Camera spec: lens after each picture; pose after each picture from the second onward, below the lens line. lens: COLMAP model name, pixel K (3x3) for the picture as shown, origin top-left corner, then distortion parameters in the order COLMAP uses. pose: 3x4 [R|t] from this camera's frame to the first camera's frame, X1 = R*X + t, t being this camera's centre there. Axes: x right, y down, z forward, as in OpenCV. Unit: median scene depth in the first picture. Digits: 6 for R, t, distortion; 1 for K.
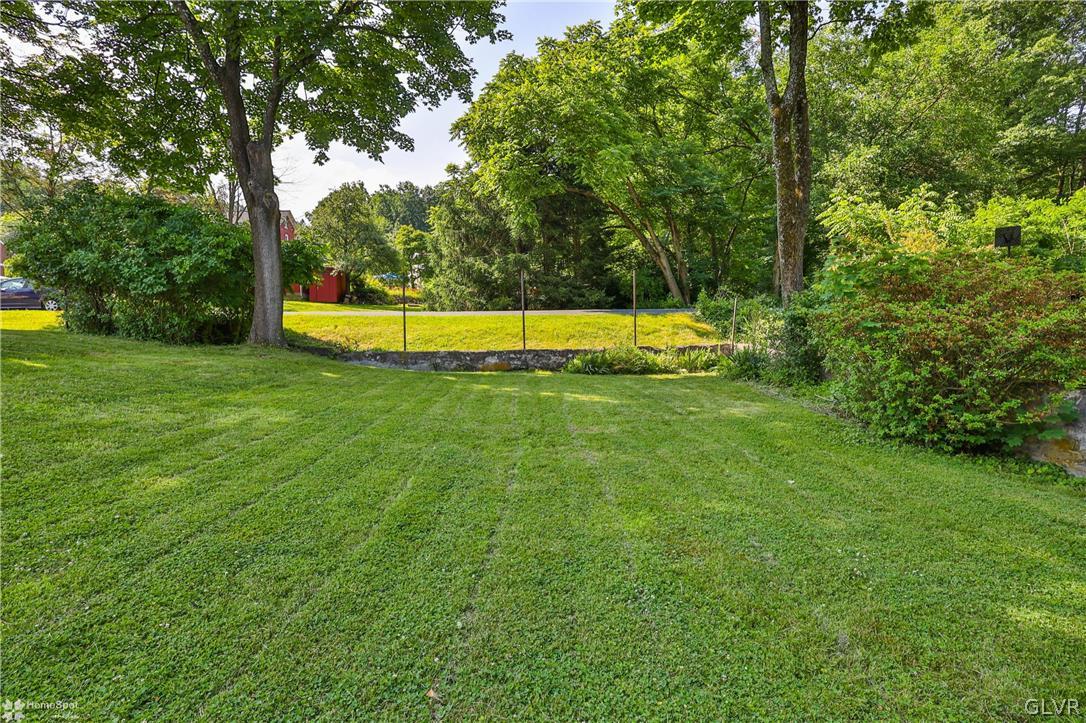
lens RADIAL K [[529.3, 0, 543.0], [0, 529.3, 361.5], [0, 0, 1]] dist [0.000905, 0.000257]
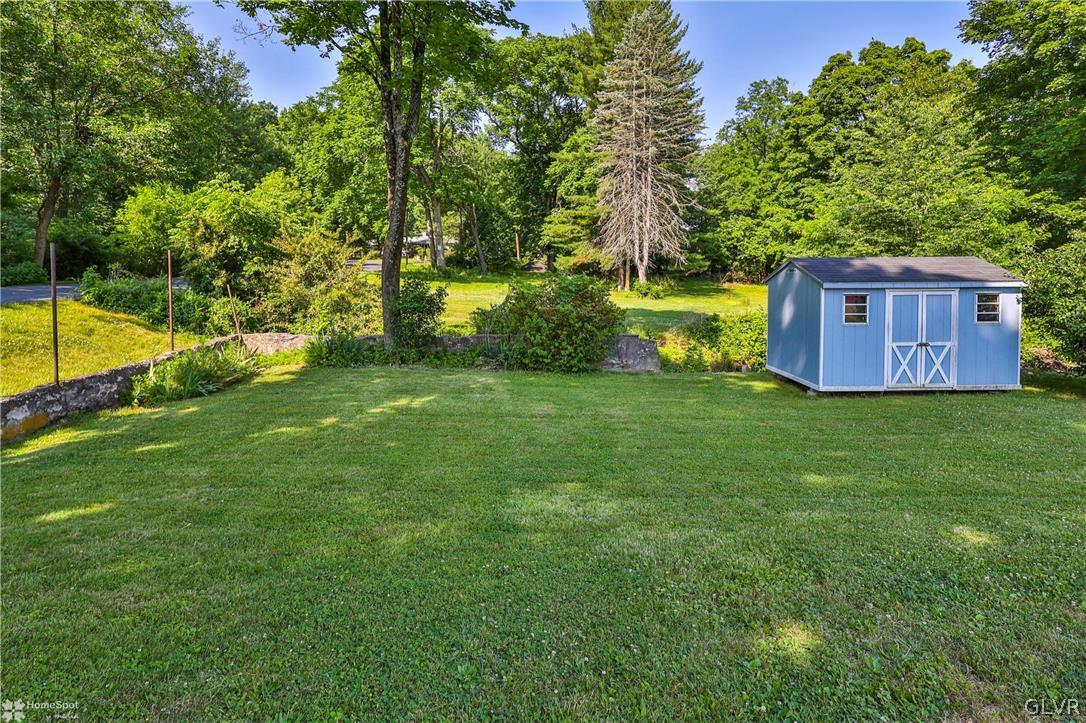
lens RADIAL K [[548.9, 0, 545.5], [0, 548.9, 296.0], [0, 0, 1]] dist [0.001206, 0.000328]
pose [[0.022146, -0.030208, 0.999298, -0.604263], [0.081171, 0.996298, 0.028318, -0.089090], [-0.996454, 0.080487, 0.024516, 0.476602]]
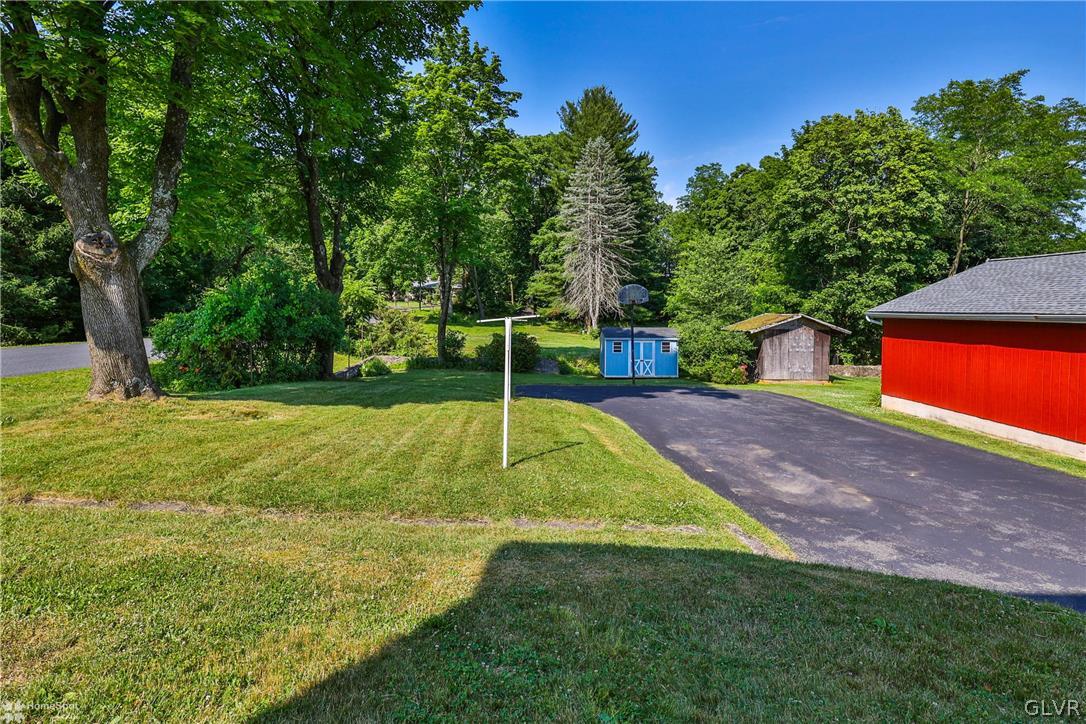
lens RADIAL K [[538.8, 0, 547.9], [0, 538.8, 347.8], [0, 0, 1]] dist [0.000979, 0.000533]
pose [[0.014542, -0.054175, 0.998426, -1.852278], [0.070474, 0.996103, 0.053023, -0.138692], [-0.997408, 0.069592, 0.018304, 0.297415]]
